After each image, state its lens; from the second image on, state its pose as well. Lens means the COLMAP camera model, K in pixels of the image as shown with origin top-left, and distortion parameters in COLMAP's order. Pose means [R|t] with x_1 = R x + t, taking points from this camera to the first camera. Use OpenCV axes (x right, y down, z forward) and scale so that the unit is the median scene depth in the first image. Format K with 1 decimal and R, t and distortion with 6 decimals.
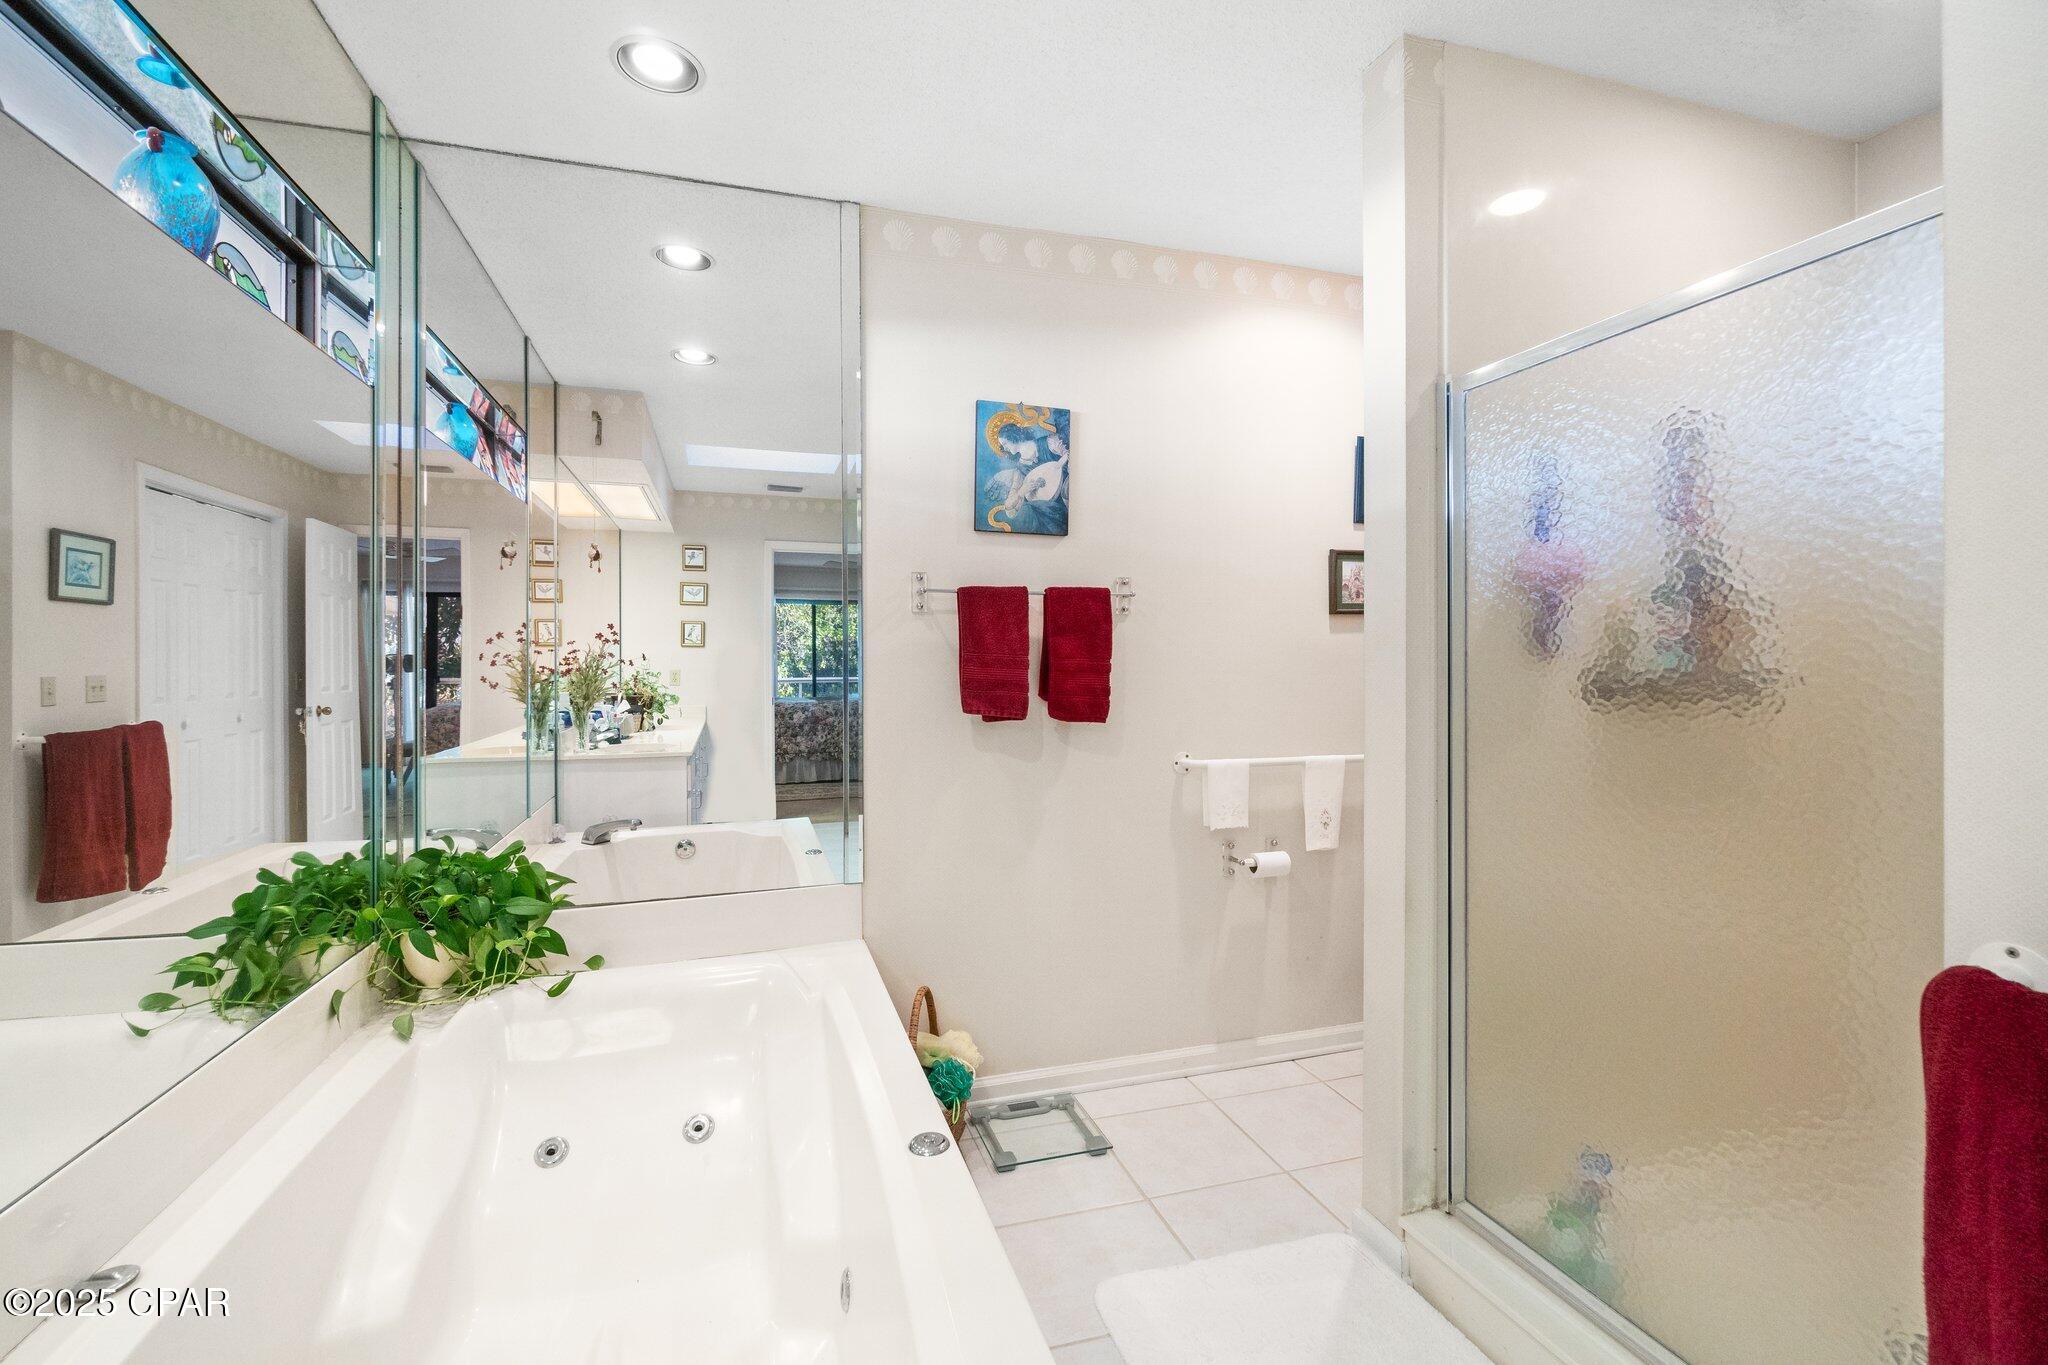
lens RADIAL K [[899.5, 0, 1020.8], [0, 899.5, 673.1], [0, 0, 1]] dist [-0.002232, 0.000190]
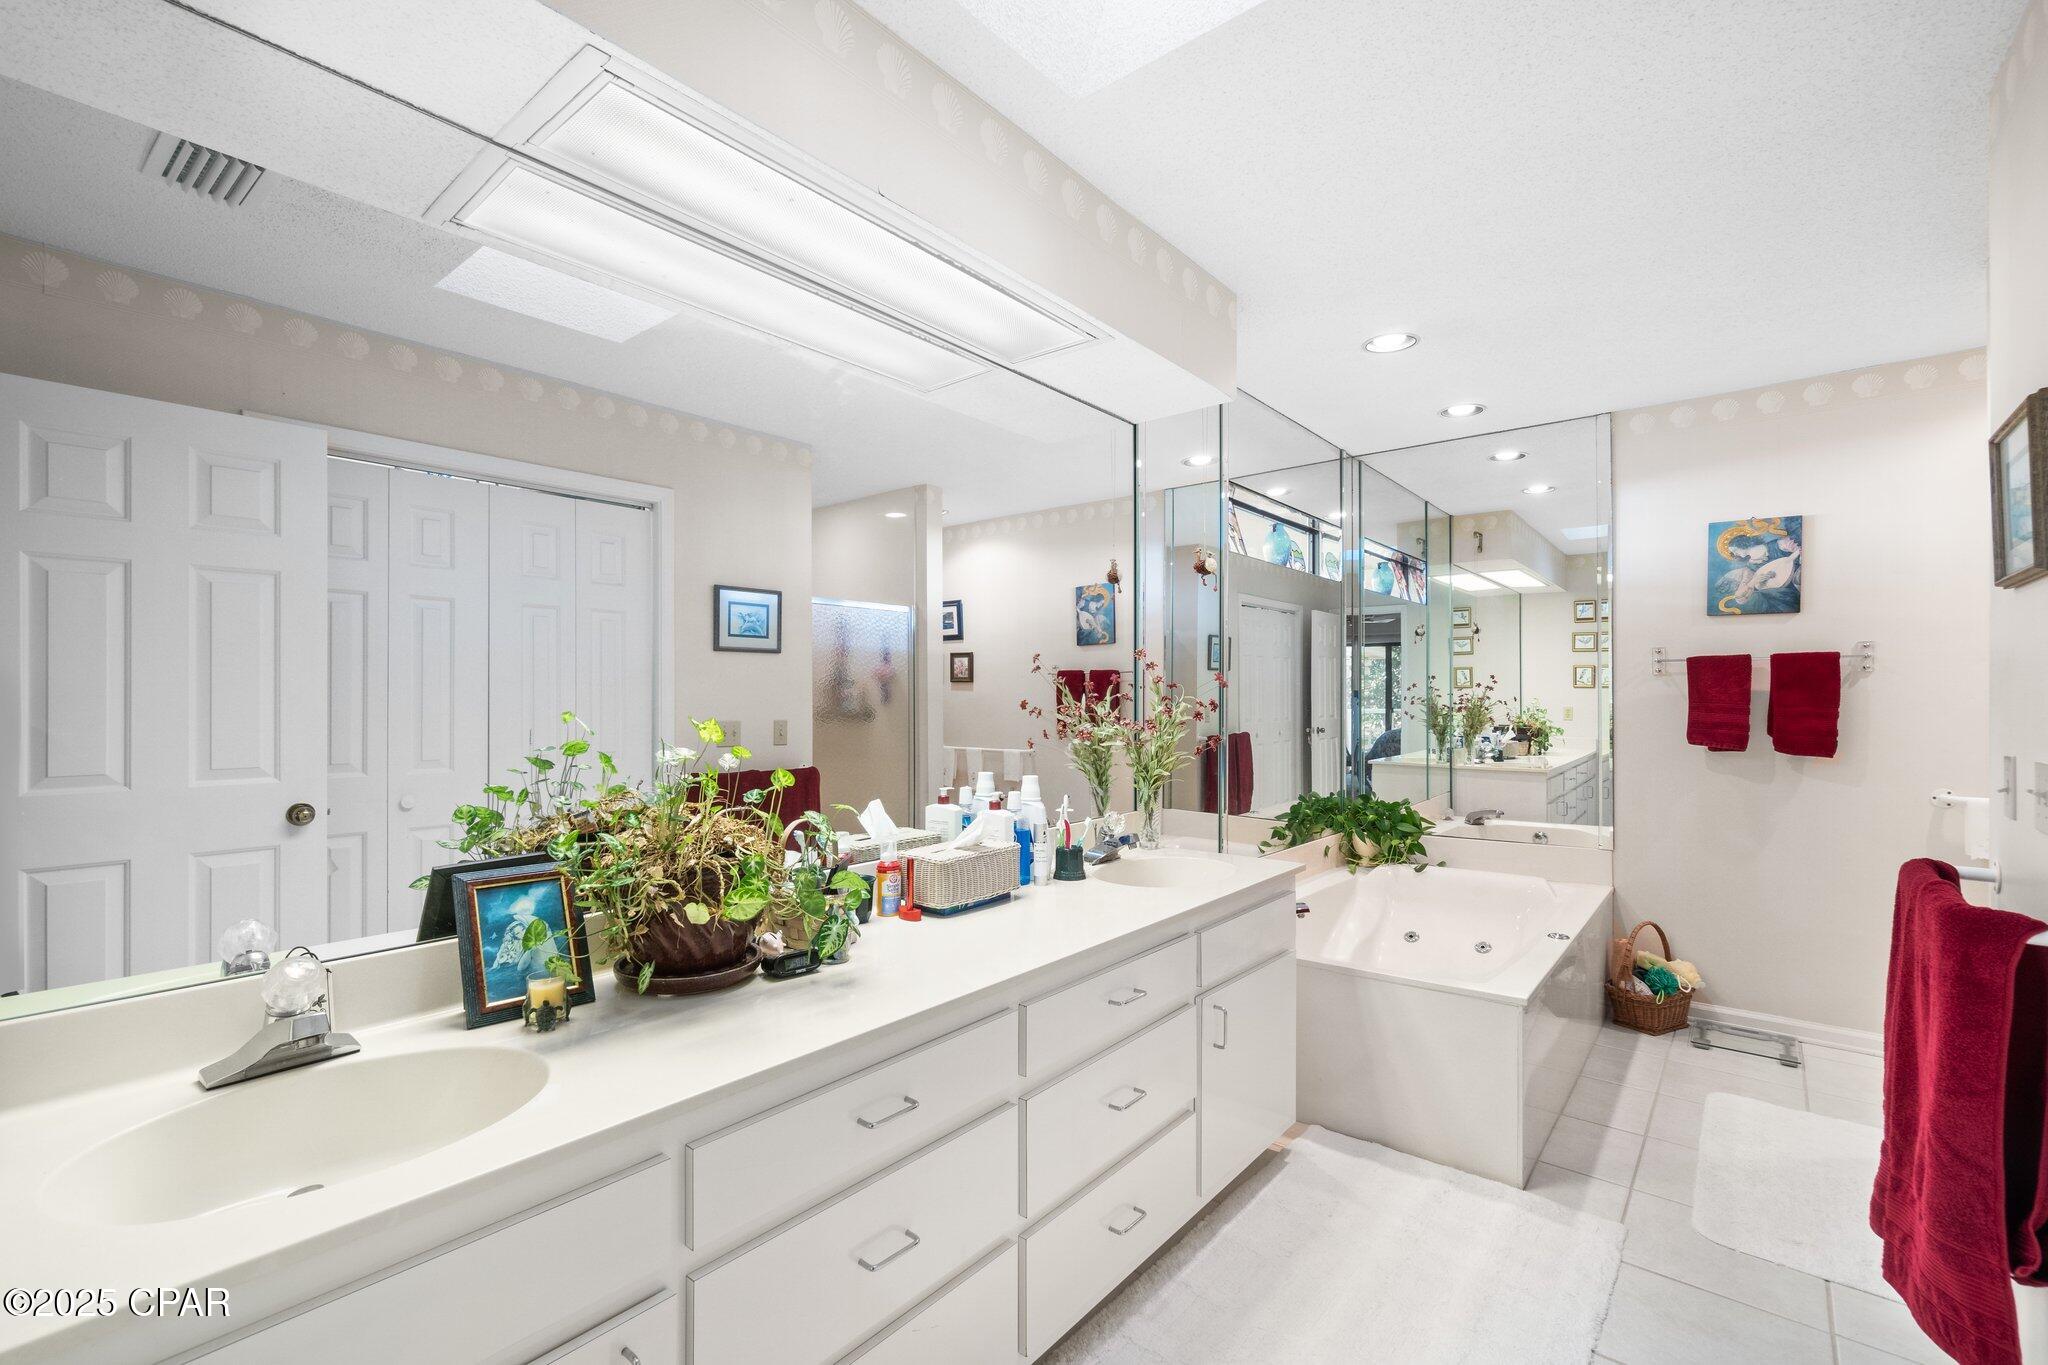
lens RADIAL K [[899.5, 0, 1020.8], [0, 899.5, 673.1], [0, 0, 1]] dist [-0.002232, 0.000190]
pose [[0.557118, -0.017115, -0.830257, 0.508903], [-0.011895, 0.999521, -0.028586, -0.014601], [0.830348, 0.025802, 0.556647, -0.667451]]
